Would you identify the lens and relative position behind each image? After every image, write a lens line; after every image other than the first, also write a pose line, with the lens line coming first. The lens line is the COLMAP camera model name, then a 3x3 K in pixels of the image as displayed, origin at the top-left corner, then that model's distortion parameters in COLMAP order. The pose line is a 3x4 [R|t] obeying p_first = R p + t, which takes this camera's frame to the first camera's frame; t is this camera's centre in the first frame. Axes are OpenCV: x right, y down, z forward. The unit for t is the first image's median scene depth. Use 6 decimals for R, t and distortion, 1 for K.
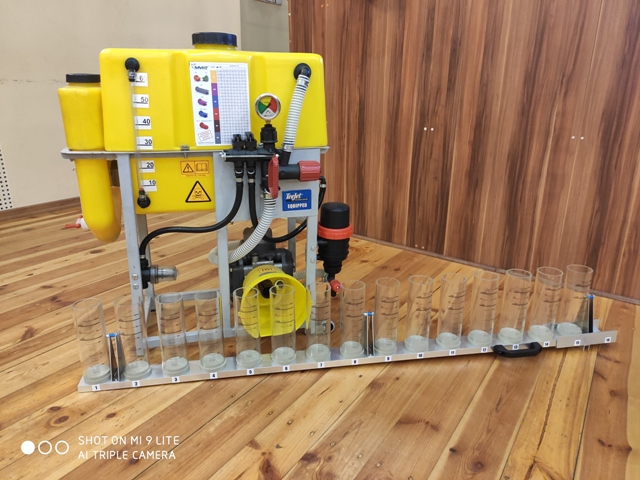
lens RADIAL K [[472.7, 0, 320.0], [0, 472.7, 240.0], [0, 0, 1]] dist [0.005459, -0.004836]
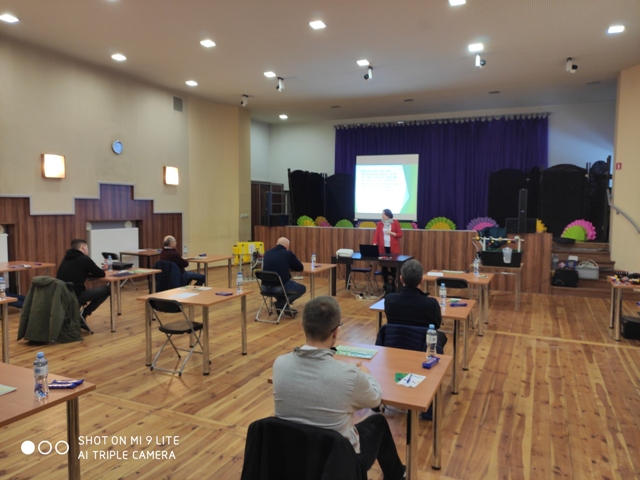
lens RADIAL K [[472.7, 0, 320.0], [0, 472.7, 240.0], [0, 0, 1]] dist [0.005459, -0.004836]
pose [[0.975458, -0.015436, 0.219642, -0.872438], [0.070585, 0.966816, -0.245530, 1.736143], [-0.208564, 0.255007, 0.944178, -7.324362]]
